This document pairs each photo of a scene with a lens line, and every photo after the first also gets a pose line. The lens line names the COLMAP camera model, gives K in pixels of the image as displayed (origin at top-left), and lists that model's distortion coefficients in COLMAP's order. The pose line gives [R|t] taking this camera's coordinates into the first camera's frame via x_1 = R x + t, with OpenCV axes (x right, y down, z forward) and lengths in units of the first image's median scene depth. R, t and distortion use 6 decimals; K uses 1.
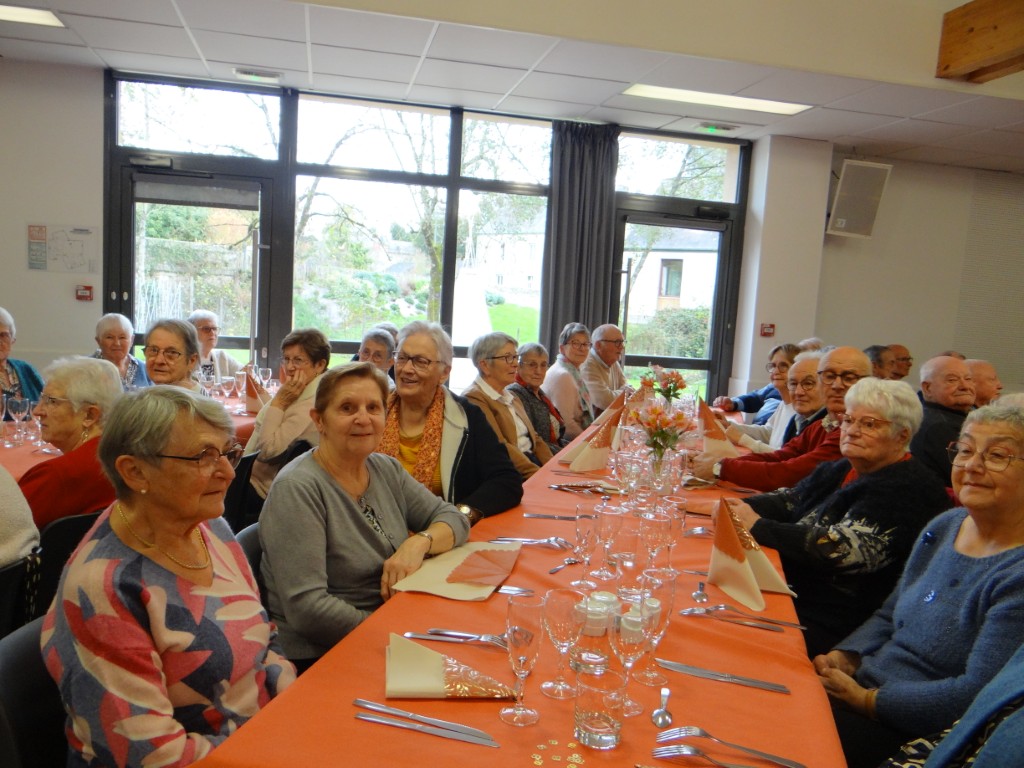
lens RADIAL K [[795.1, 0, 509.5], [0, 795.1, 364.6], [0, 0, 1]] dist [-0.027029, 0.014261]
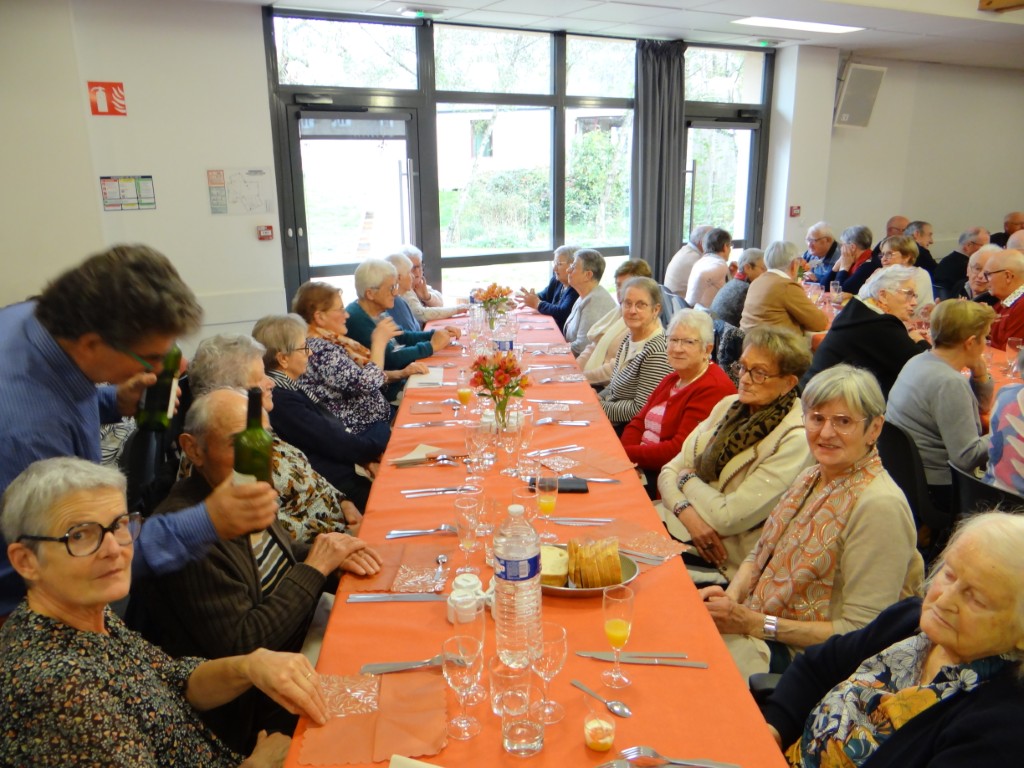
lens RADIAL K [[795.1, 0, 516.8], [0, 795.1, 385.9], [0, 0, 1]] dist [-0.027029, 0.014261]
pose [[0.960939, -0.140632, 0.238368, -0.634185], [0.100892, 0.980012, 0.171458, -0.048952], [-0.257716, -0.140711, 0.955920, -0.146720]]
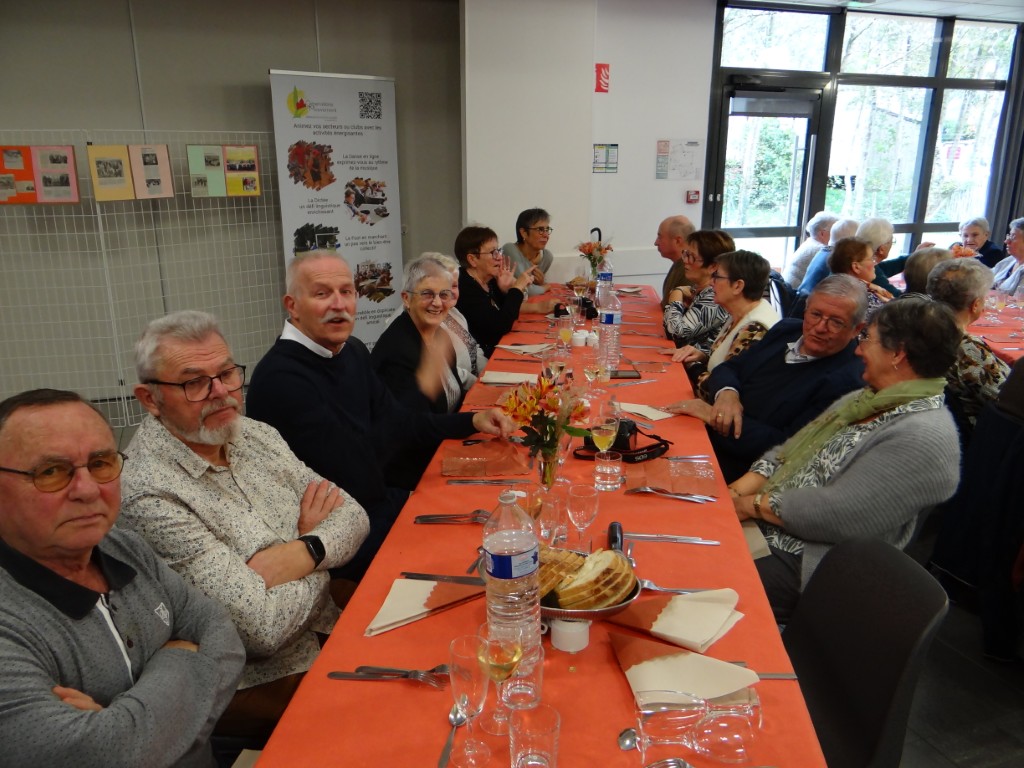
lens RADIAL K [[795.1, 0, 466.4], [0, 795.1, 374.9], [0, 0, 1]] dist [-0.027029, 0.014261]
pose [[0.994924, -0.080151, 0.060852, -1.241234], [0.069512, 0.984608, 0.160360, -0.053120], [-0.072768, -0.155316, 0.985181, -0.247550]]
